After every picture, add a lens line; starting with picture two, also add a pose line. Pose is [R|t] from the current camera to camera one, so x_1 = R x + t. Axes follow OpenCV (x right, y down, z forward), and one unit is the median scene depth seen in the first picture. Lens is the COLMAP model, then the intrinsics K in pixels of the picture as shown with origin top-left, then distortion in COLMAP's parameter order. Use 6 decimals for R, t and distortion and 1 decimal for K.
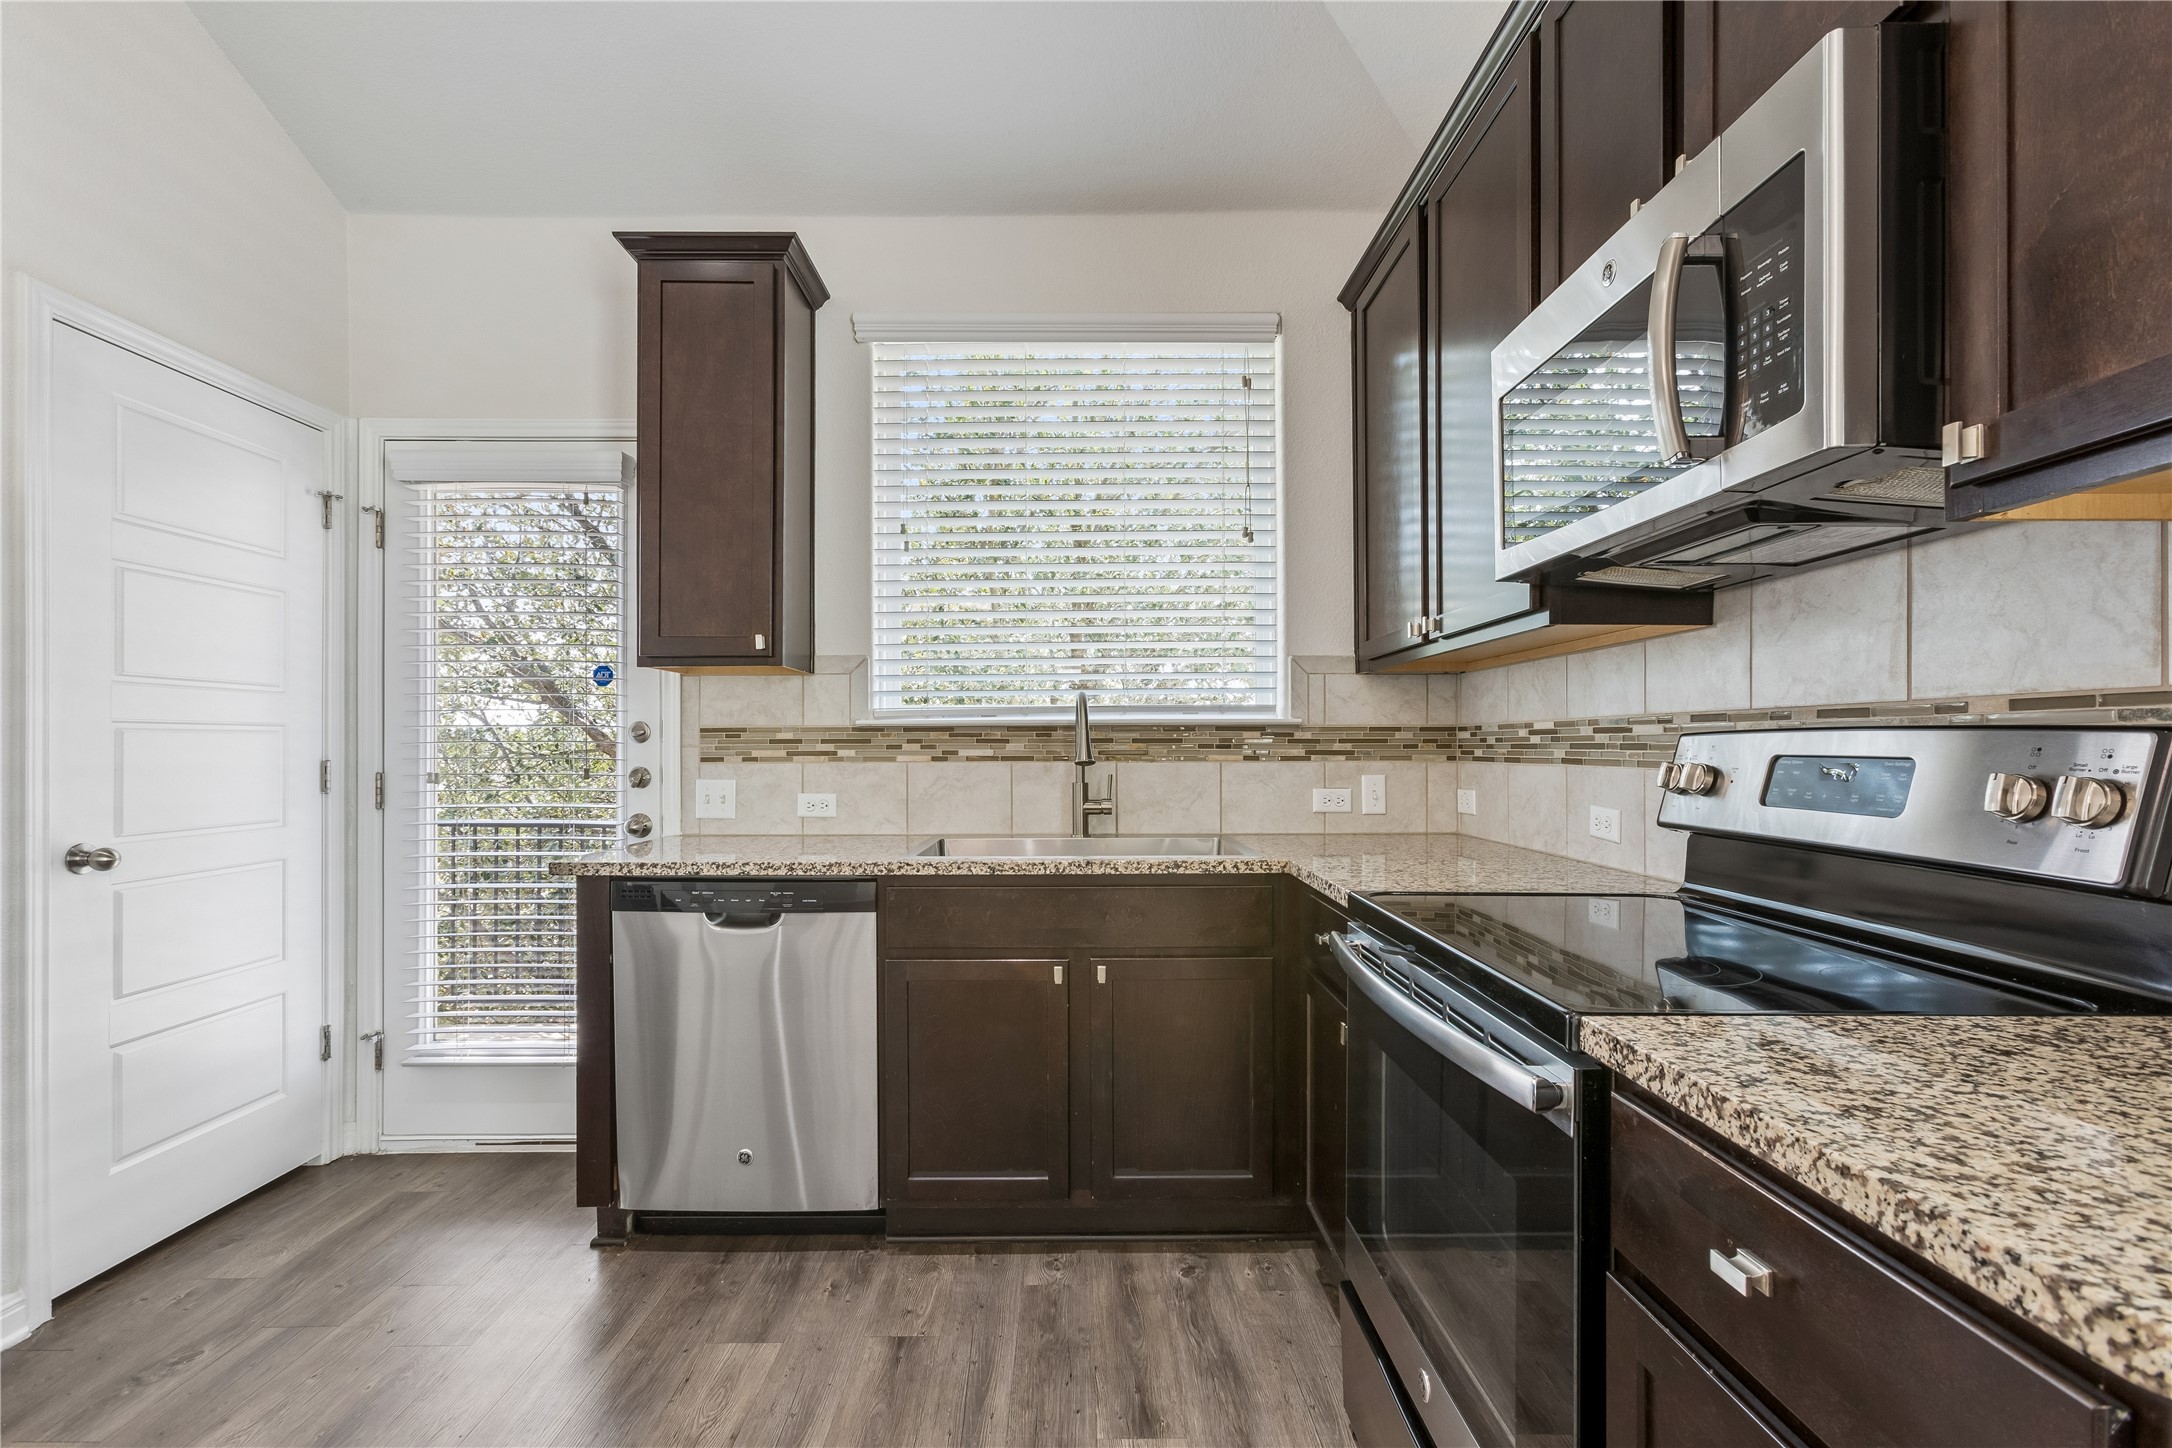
lens RADIAL K [[974.6, 0, 1088.4], [0, 974.6, 738.8], [0, 0, 1]] dist [-0.001908, 0.000006]
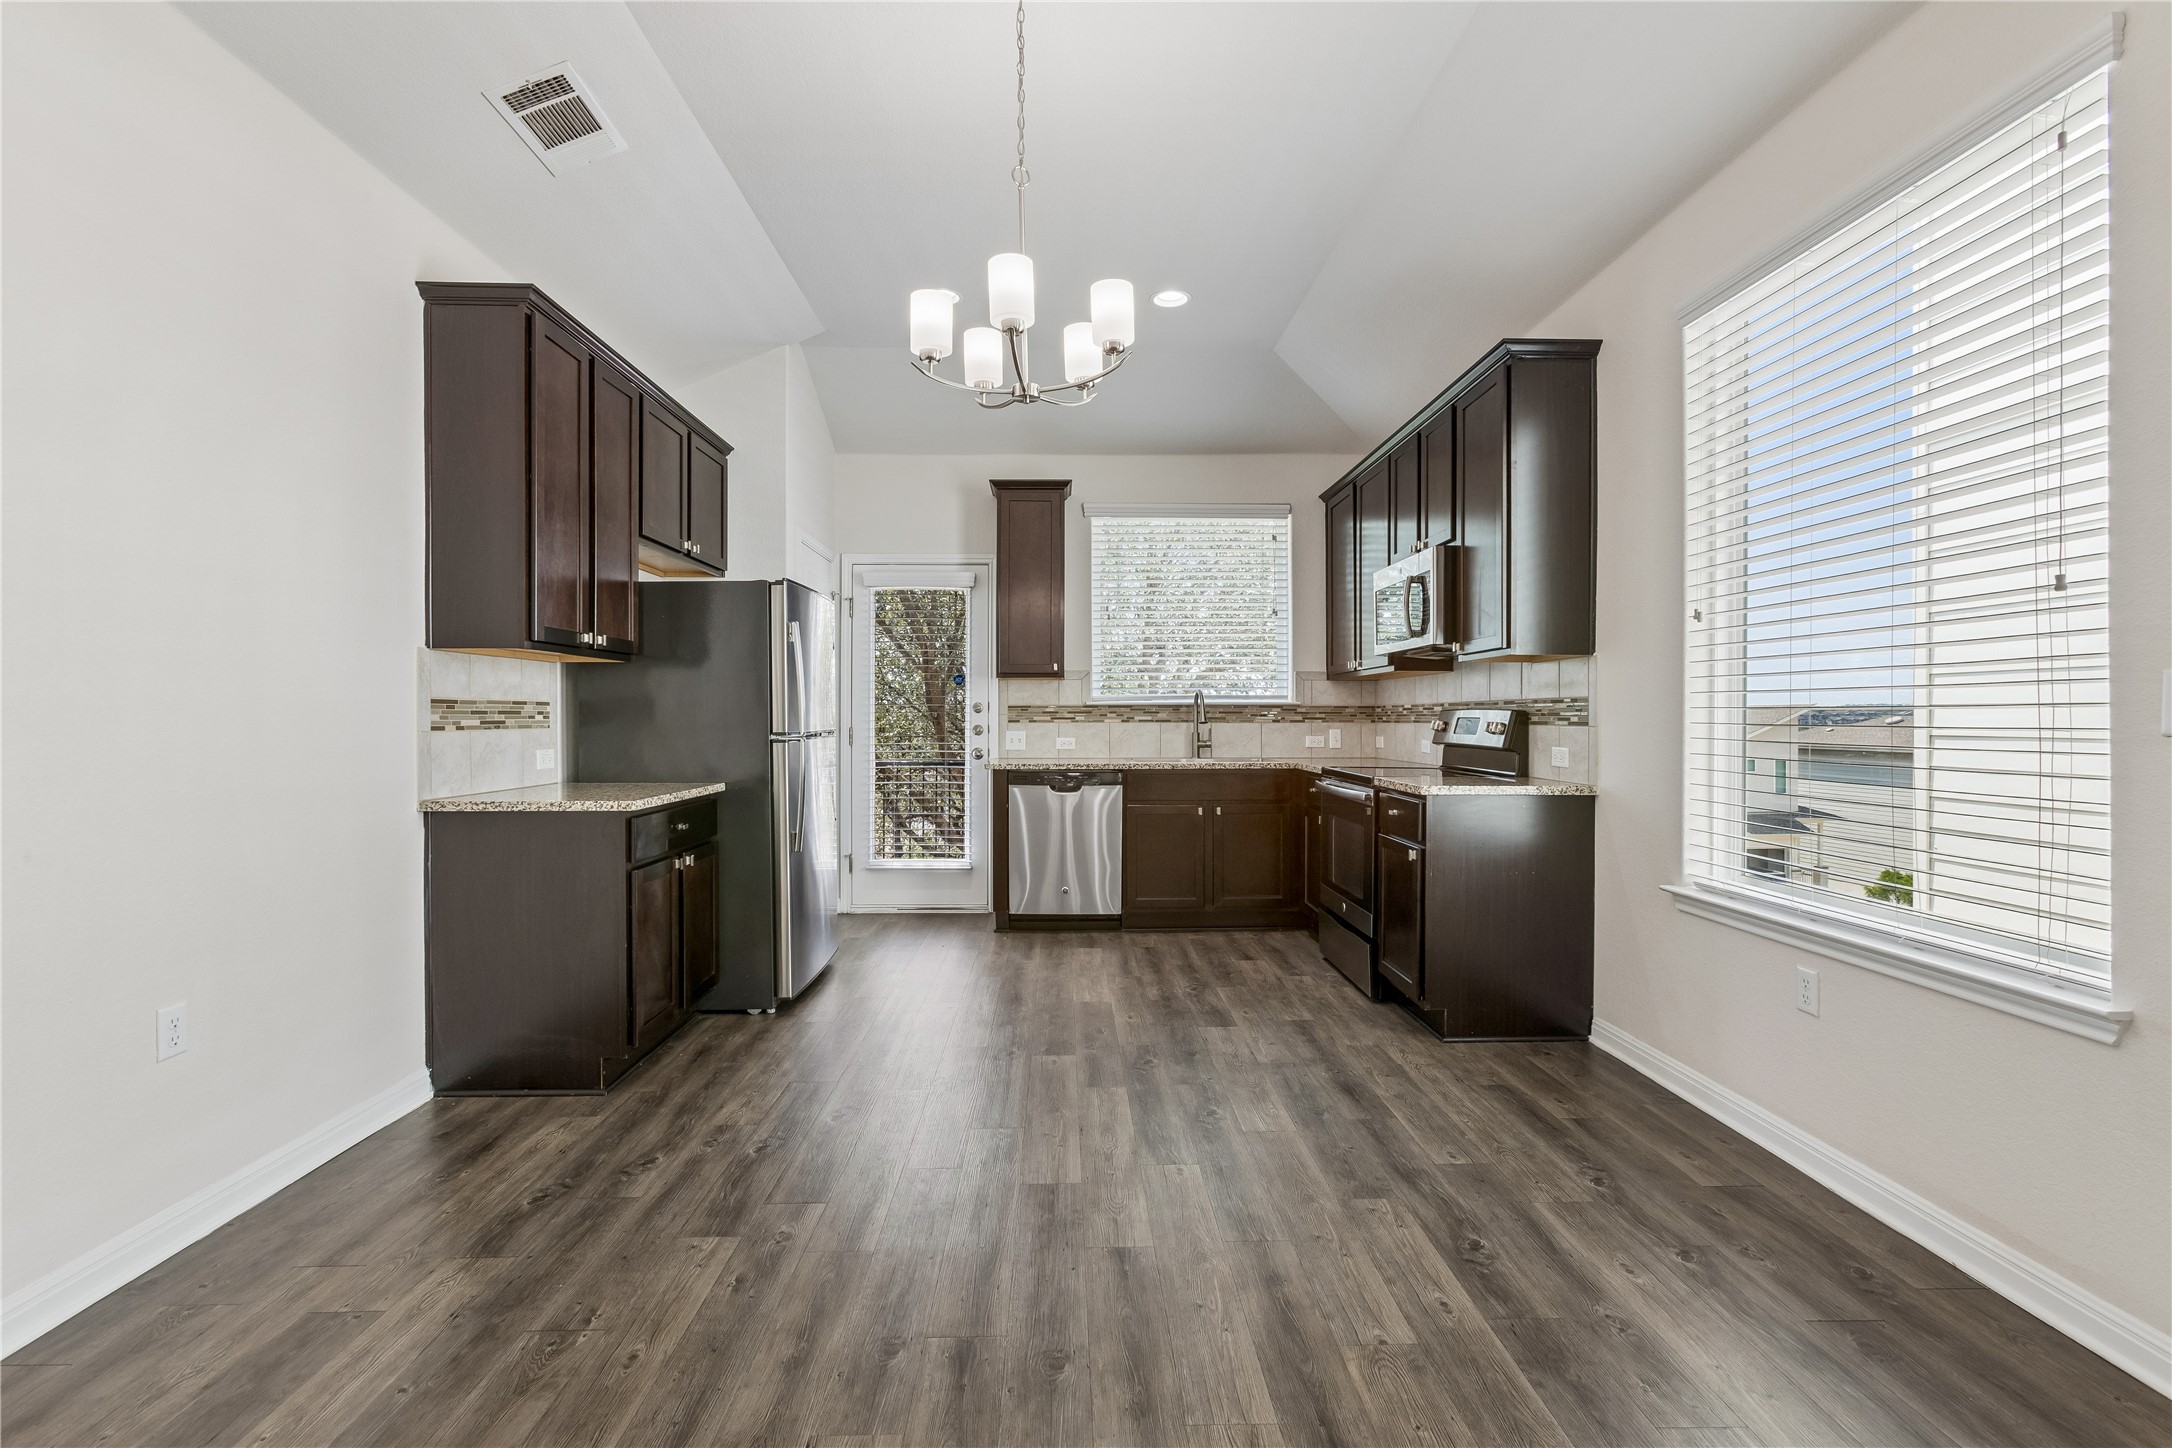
lens RADIAL K [[974.6, 0, 1082.0], [0, 974.6, 716.4], [0, 0, 1]] dist [-0.001908, 0.000006]
pose [[0.999913, 0.001770, 0.013109, -0.278678], [-0.001860, 0.999975, 0.006854, -0.003297], [-0.013097, -0.006878, 0.999891, -1.087060]]
